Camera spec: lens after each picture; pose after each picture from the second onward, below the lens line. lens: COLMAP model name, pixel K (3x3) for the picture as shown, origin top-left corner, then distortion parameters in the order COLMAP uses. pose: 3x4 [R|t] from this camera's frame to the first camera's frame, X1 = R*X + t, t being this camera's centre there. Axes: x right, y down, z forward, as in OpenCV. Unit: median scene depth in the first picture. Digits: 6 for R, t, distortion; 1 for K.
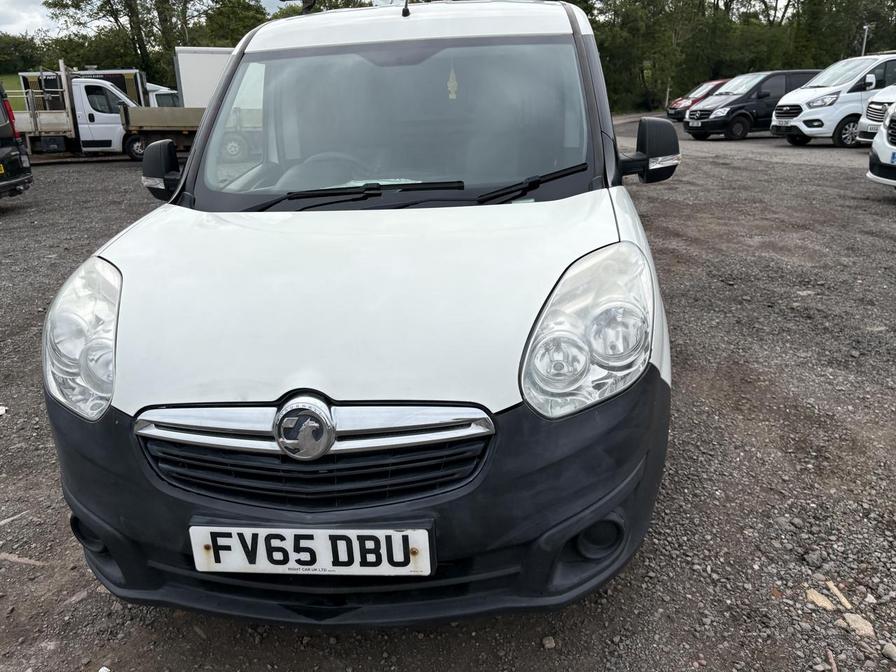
lens RADIAL K [[684.8, 0, 450.8], [0, 684.8, 334.6], [0, 0, 1]] dist [-0.001599, -0.011726]
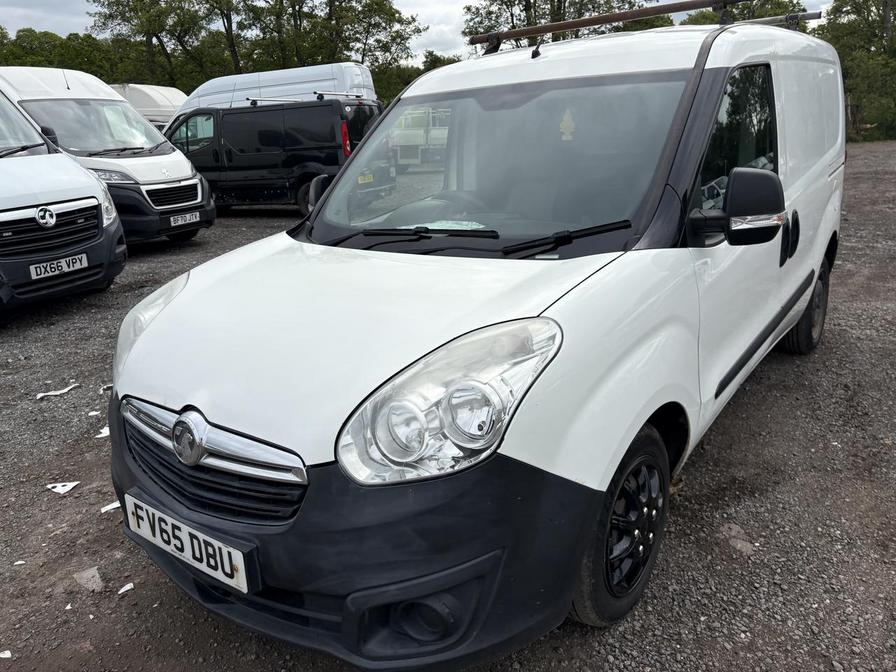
lens RADIAL K [[684.8, 0, 453.2], [0, 684.8, 338.1], [0, 0, 1]] dist [-0.001599, -0.011726]
pose [[0.847107, 0.149725, -0.509895, 0.748237], [-0.152912, 0.987586, 0.035955, -0.148295], [0.508948, 0.047511, 0.859485, 0.193037]]
